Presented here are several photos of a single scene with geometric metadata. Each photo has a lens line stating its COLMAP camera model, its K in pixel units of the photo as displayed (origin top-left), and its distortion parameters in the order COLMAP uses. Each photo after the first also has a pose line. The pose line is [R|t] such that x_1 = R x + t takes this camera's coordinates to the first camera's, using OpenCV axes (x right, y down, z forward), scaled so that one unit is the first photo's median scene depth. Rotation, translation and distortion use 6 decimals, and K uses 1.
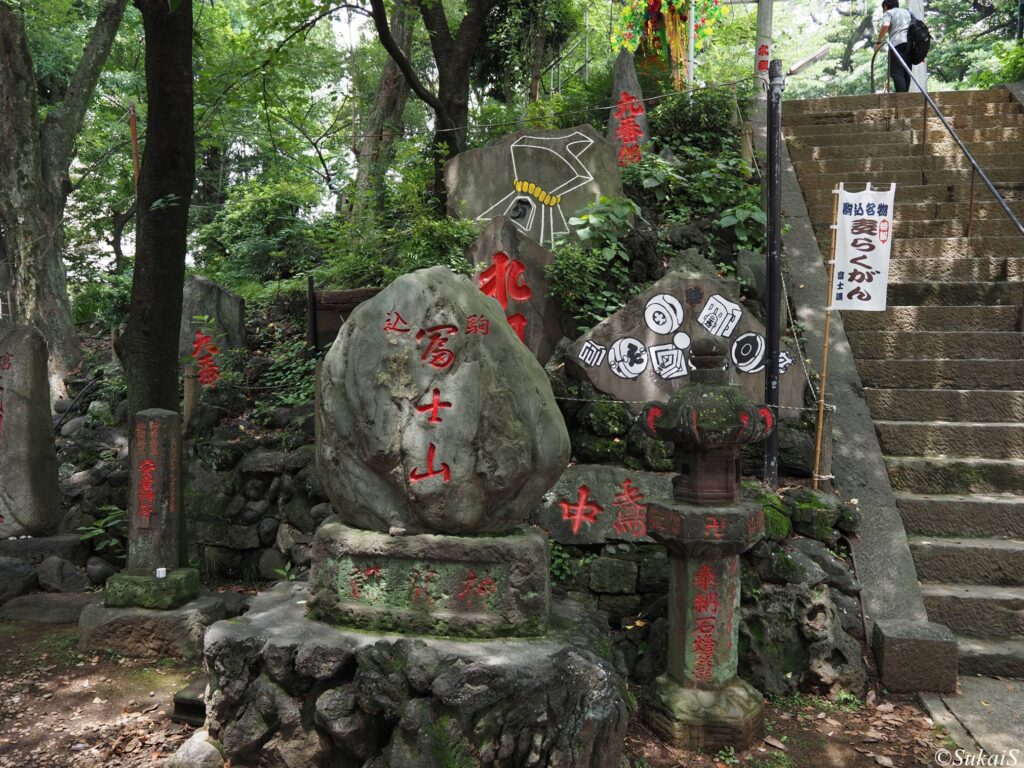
lens RADIAL K [[736.5, 0, 508.9], [0, 736.5, 382.5], [0, 0, 1]] dist [-0.022558, -0.004249]
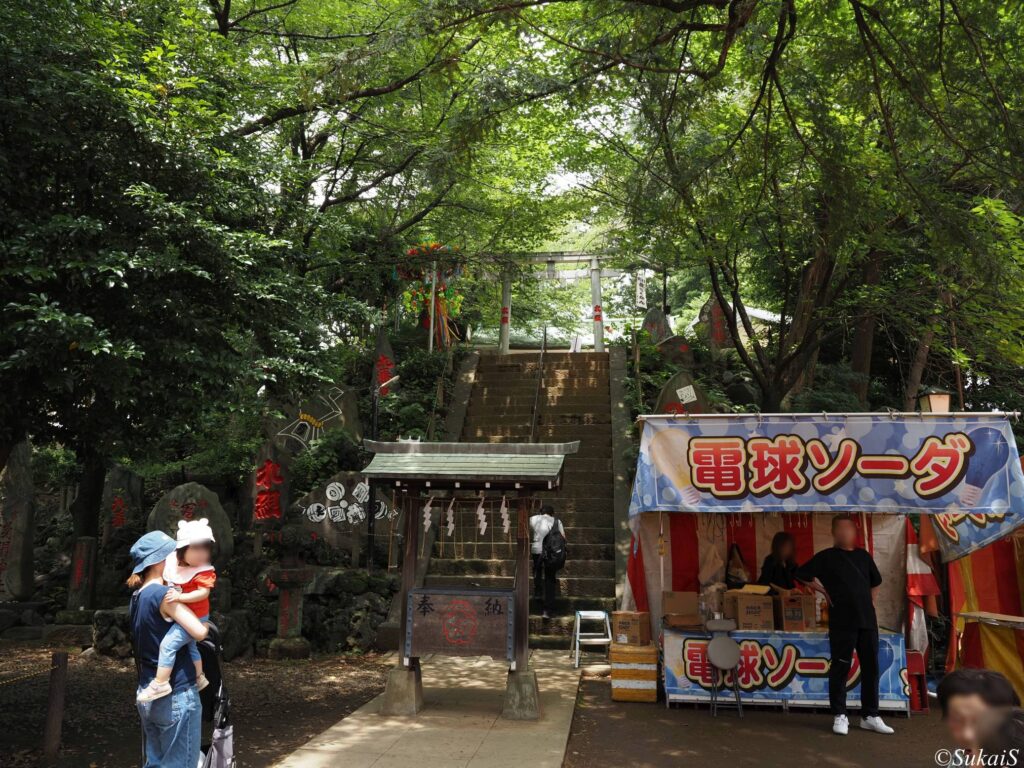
lens RADIAL K [[736.5, 0, 513.6], [0, 736.5, 387.8], [0, 0, 1]] dist [-0.022558, -0.004249]
pose [[0.997846, 0.004151, 0.065469, 0.587899], [0.008145, 0.982433, -0.186435, 0.013355], [-0.065093, 0.186567, 0.980283, -1.183444]]
